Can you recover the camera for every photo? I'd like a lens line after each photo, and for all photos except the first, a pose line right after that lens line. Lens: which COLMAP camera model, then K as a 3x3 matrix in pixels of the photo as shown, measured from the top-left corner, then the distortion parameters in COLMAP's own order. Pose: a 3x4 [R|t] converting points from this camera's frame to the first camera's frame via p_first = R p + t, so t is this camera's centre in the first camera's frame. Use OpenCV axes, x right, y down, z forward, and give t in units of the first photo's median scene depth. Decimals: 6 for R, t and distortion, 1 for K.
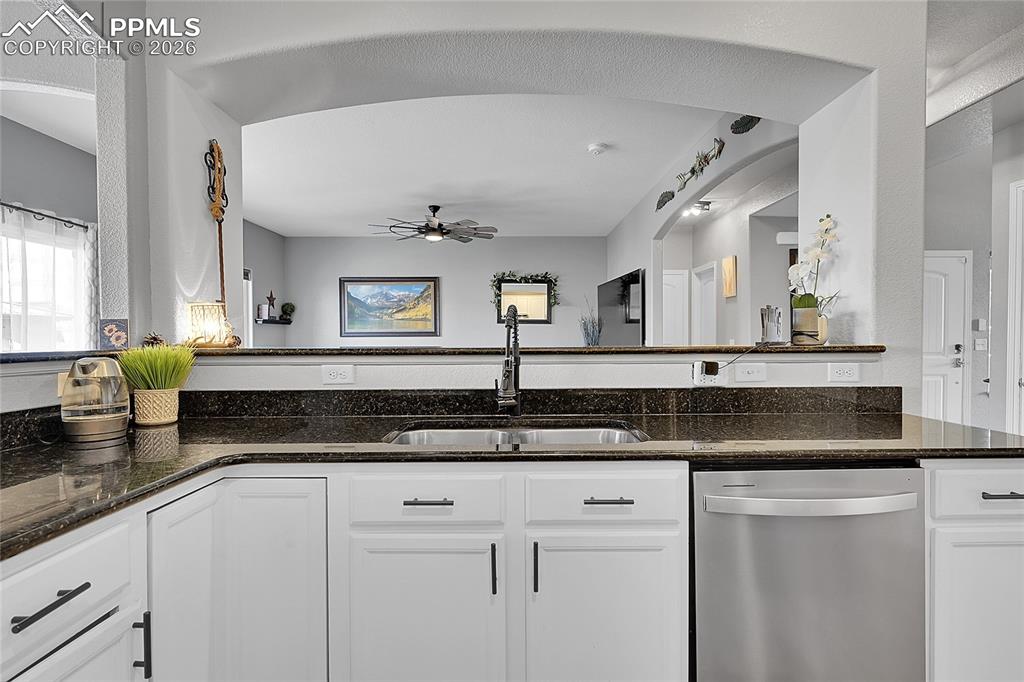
lens RADIAL K [[505.8, 0, 512.0], [0, 505.8, 341.0], [0, 0, 1]] dist [-0.003854, -0.000585]
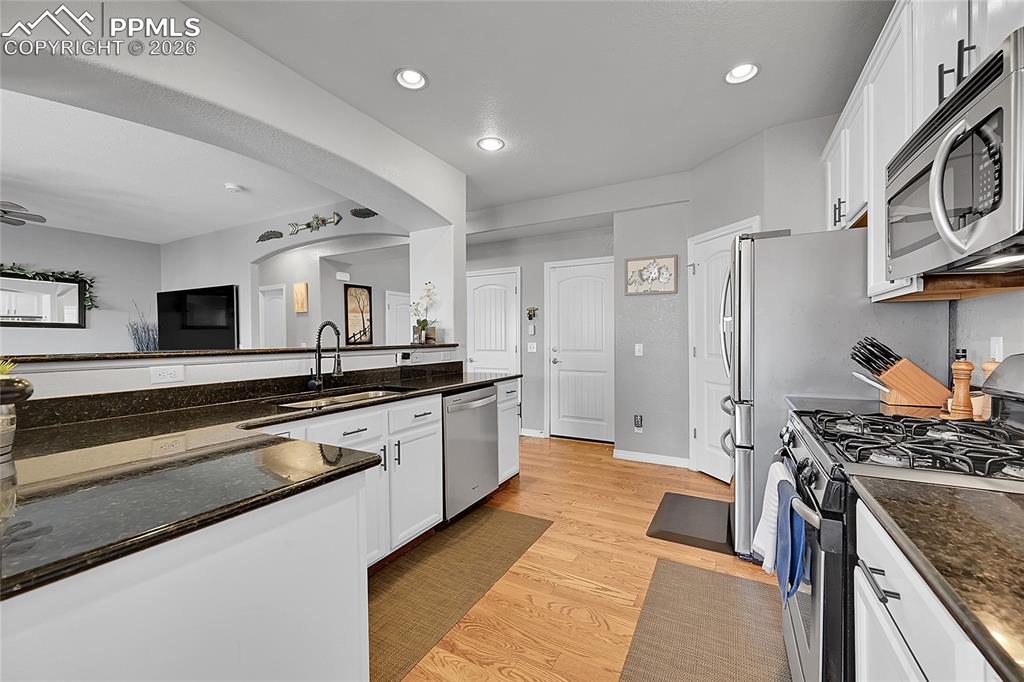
lens RADIAL K [[400.7, 0, 515.0], [0, 400.7, 344.7], [0, 0, 1]] dist [-0.002548, -0.000307]
pose [[0.489683, -0.014808, 0.871775, -0.390361], [0.013929, 0.999861, 0.009159, 0.000262], [-0.871789, 0.007658, 0.489821, -0.073364]]
